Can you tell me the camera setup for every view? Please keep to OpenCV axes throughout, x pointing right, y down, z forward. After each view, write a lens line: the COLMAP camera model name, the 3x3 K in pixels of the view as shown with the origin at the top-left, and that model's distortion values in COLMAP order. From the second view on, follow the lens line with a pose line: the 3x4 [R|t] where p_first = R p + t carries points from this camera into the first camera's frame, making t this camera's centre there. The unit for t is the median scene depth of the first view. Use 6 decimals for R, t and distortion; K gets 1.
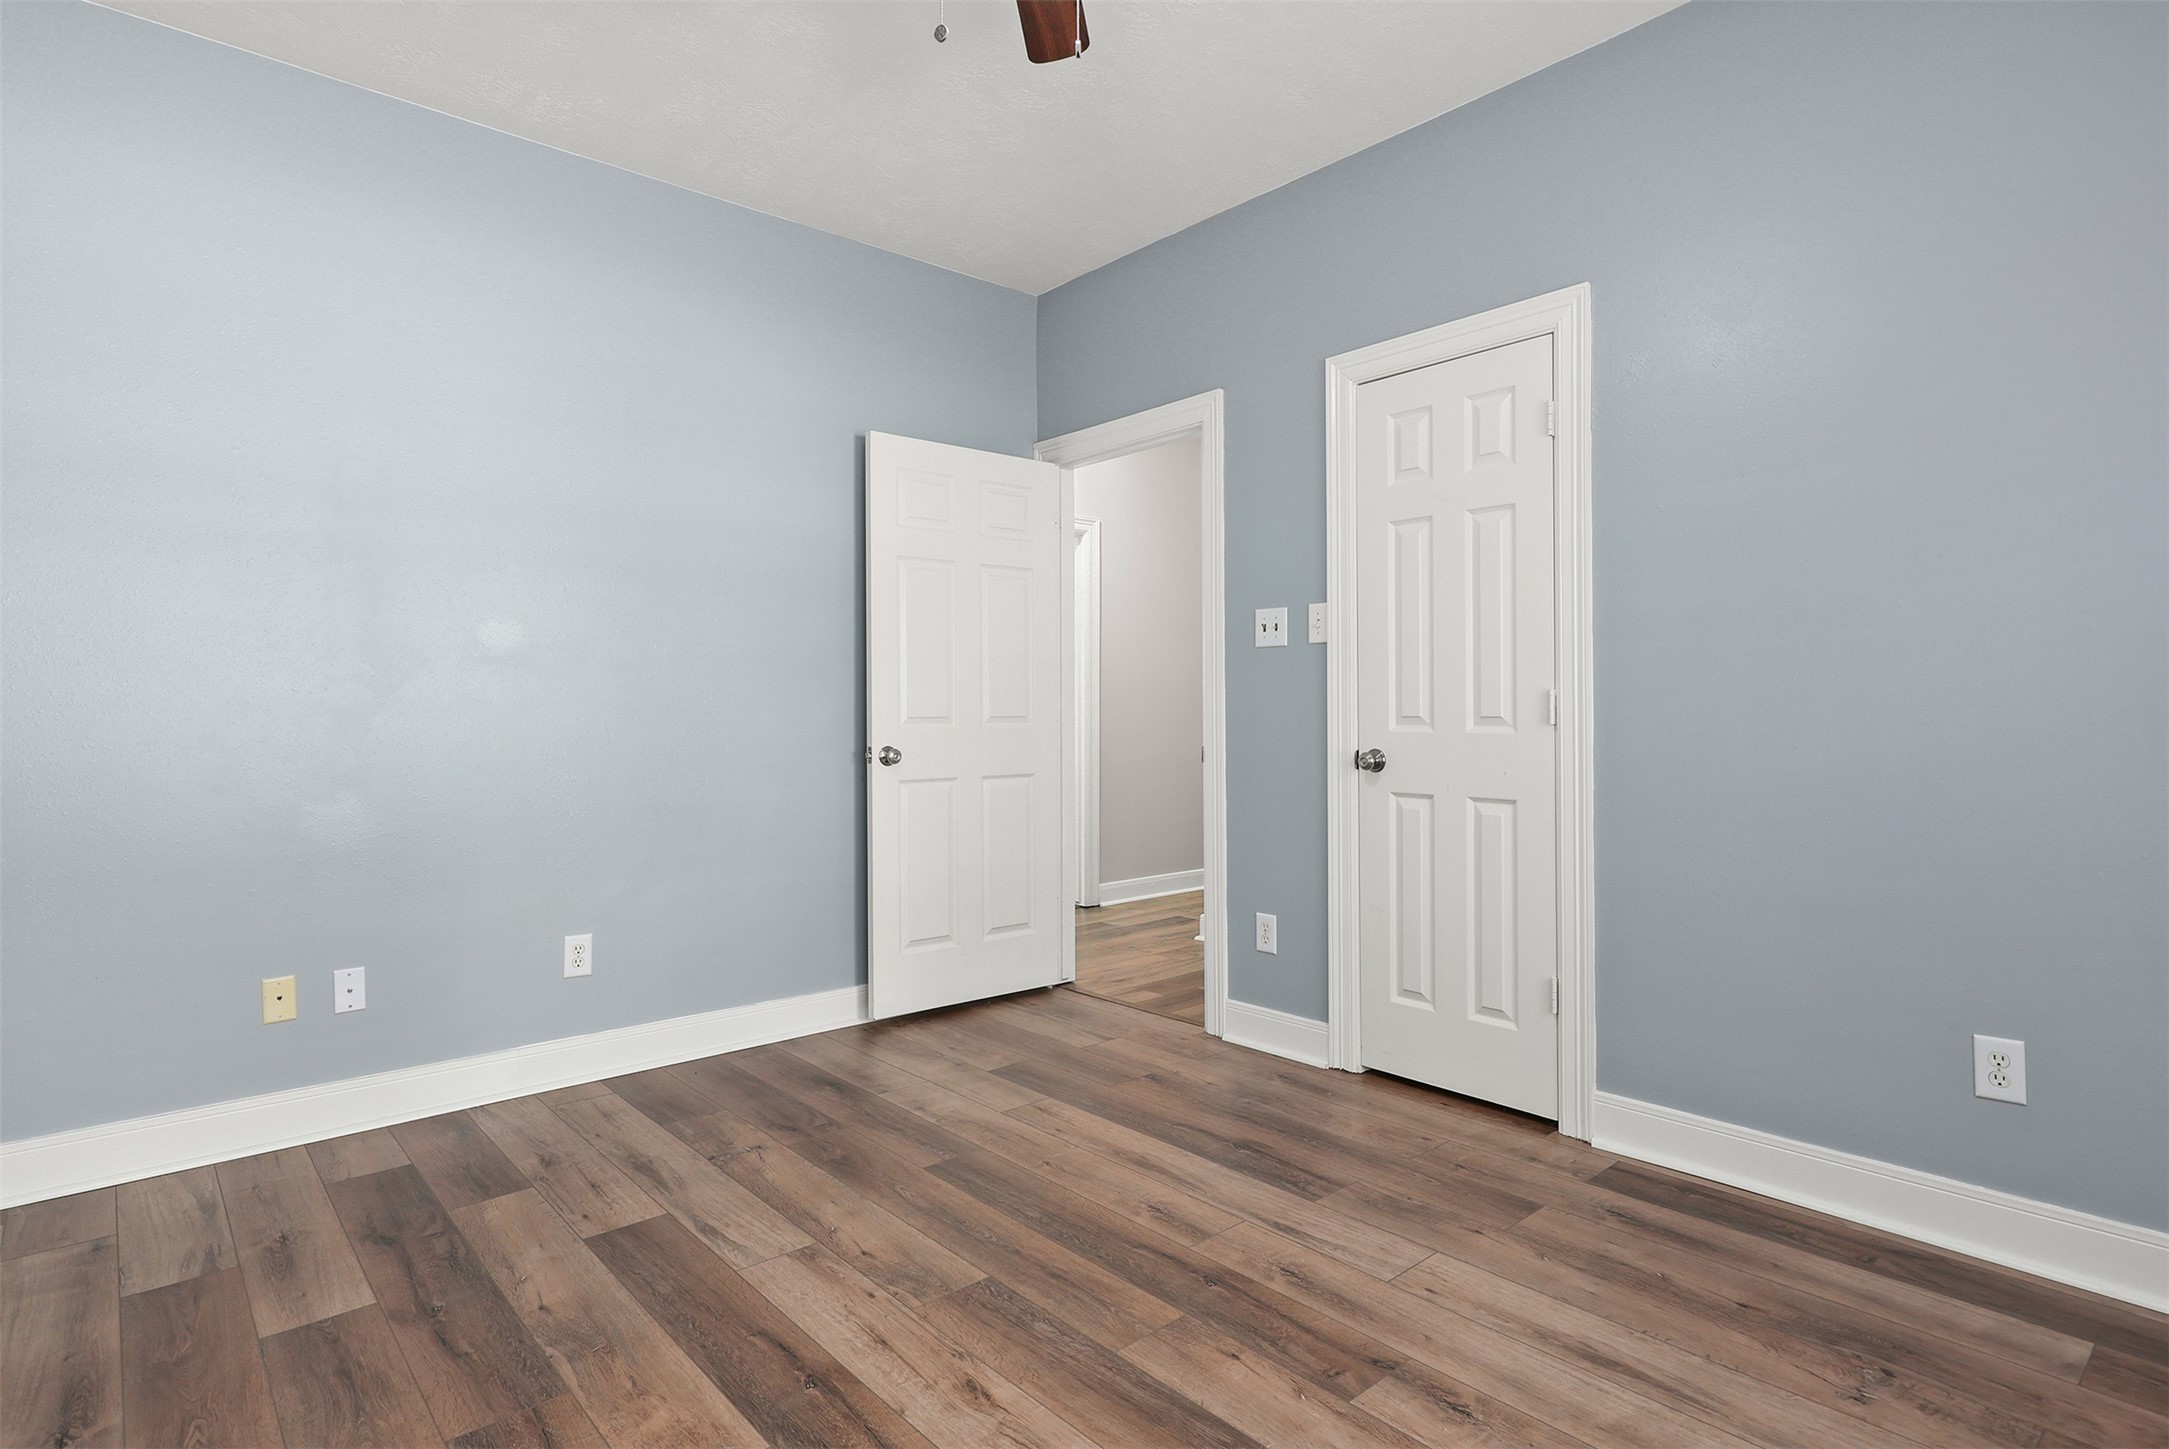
lens RADIAL K [[1102.7, 0, 1086.3], [0, 1102.7, 718.4], [0, 0, 1]] dist [0.000696, 0.000139]
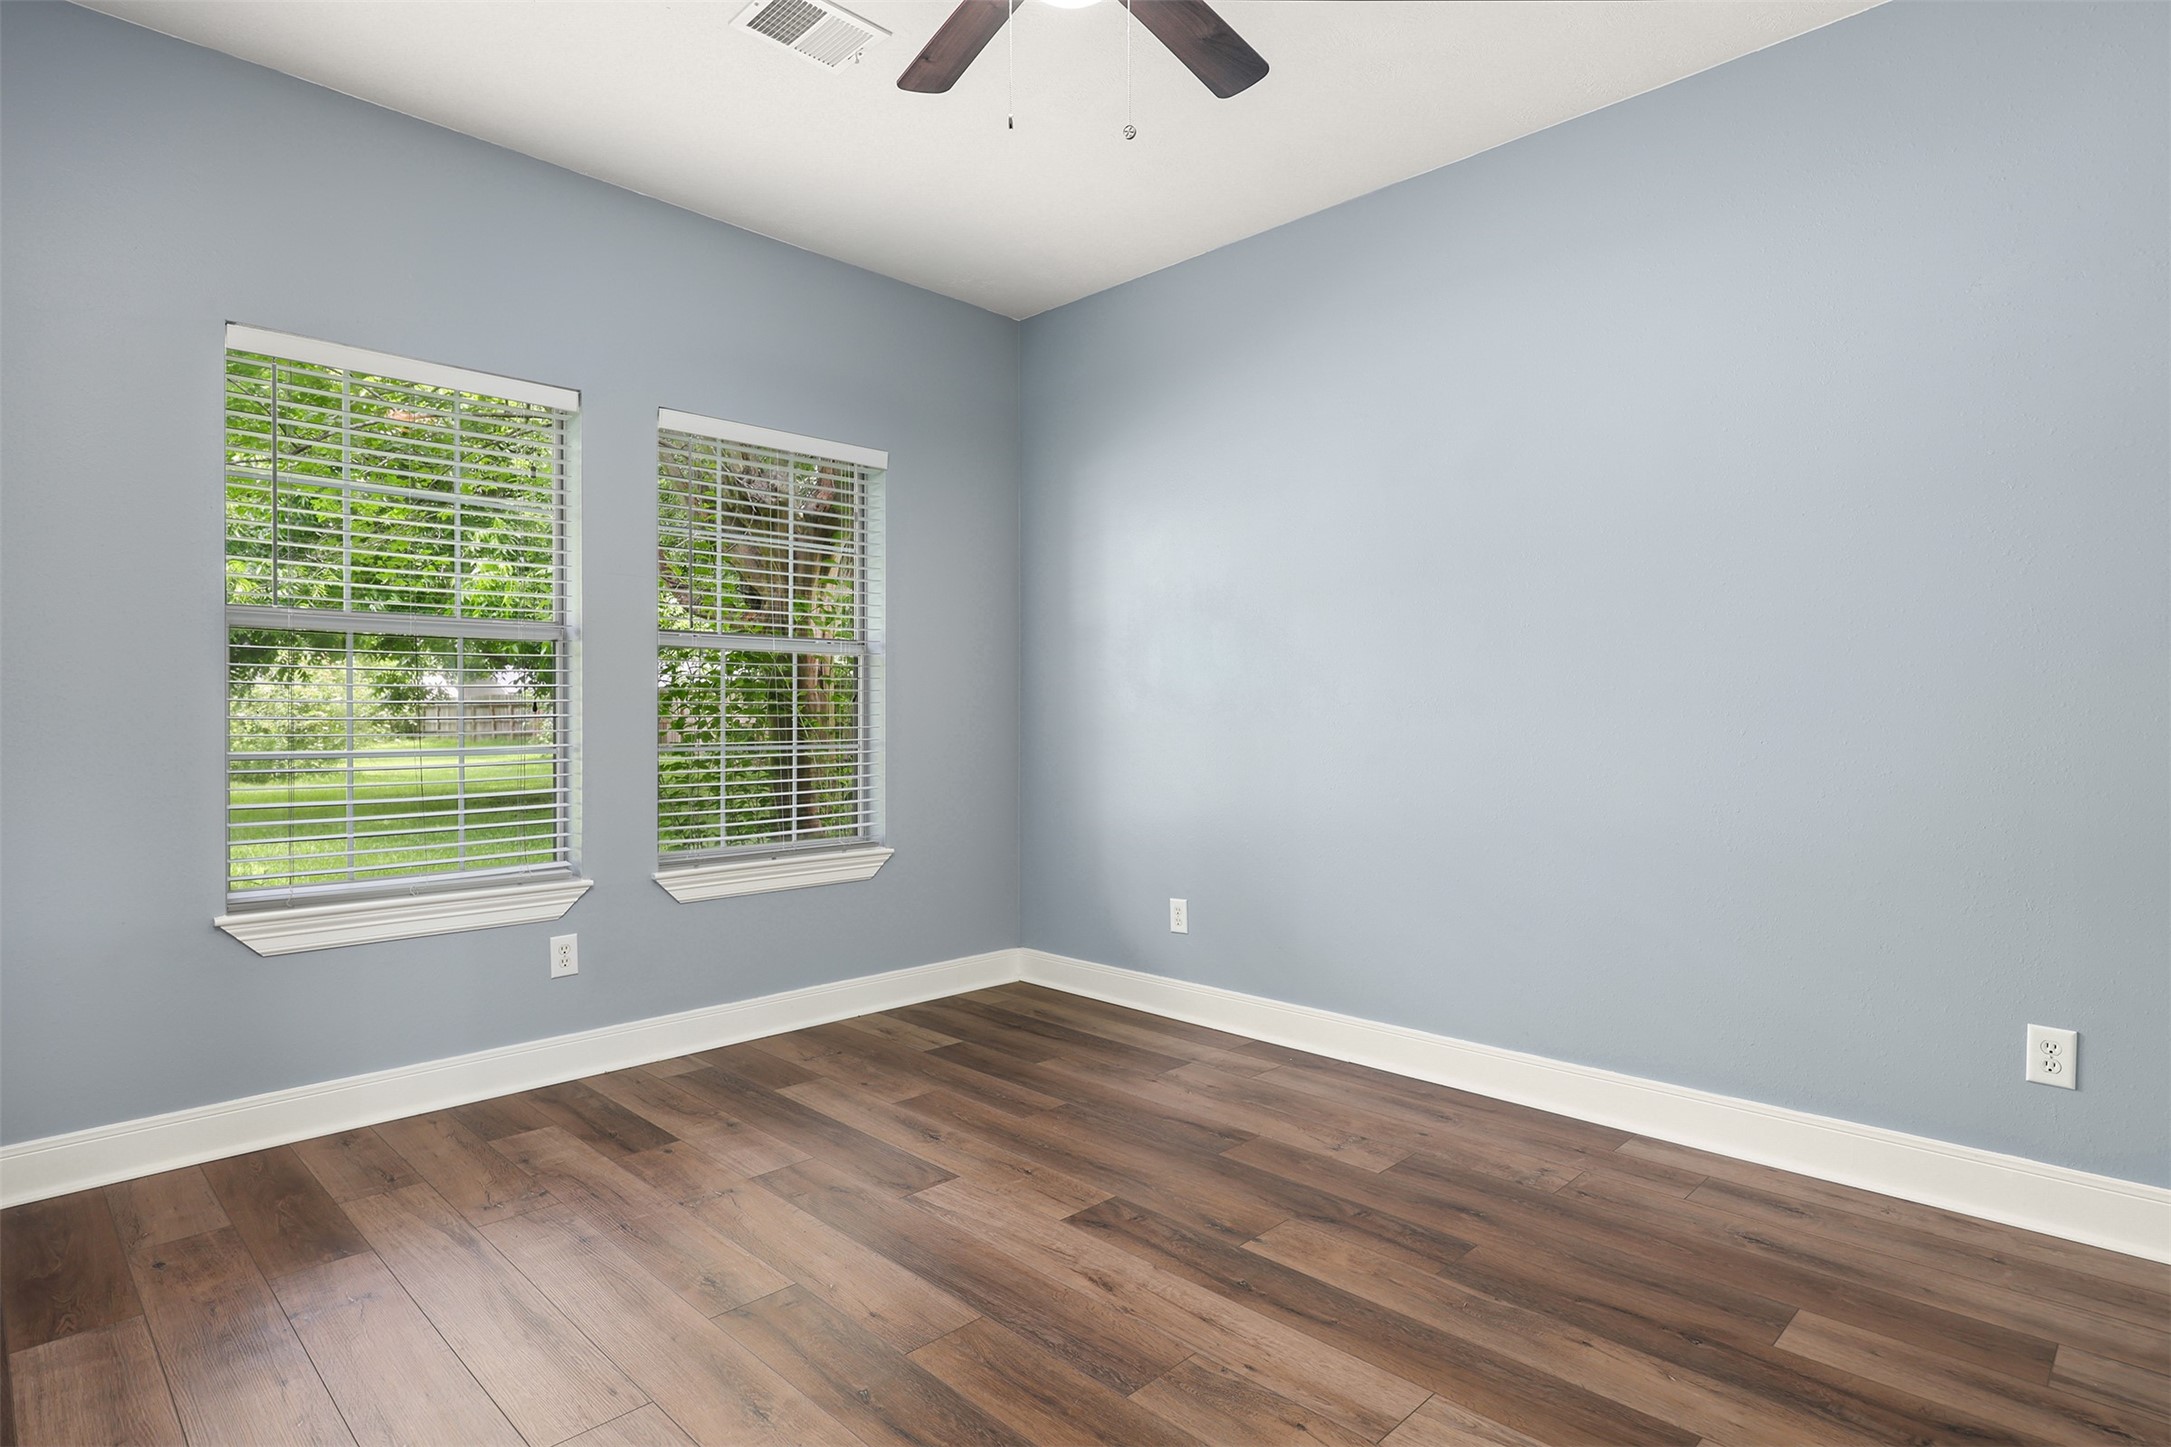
lens RADIAL K [[1147.2, 0, 1082.8], [0, 1147.2, 717.3], [0, 0, 1]] dist [-0.000462, 0.001316]
pose [[-0.997990, 0.008978, -0.062736, -0.005555], [0.008244, 0.999895, 0.011937, -0.019374], [0.062837, 0.011395, -0.997959, 2.040851]]
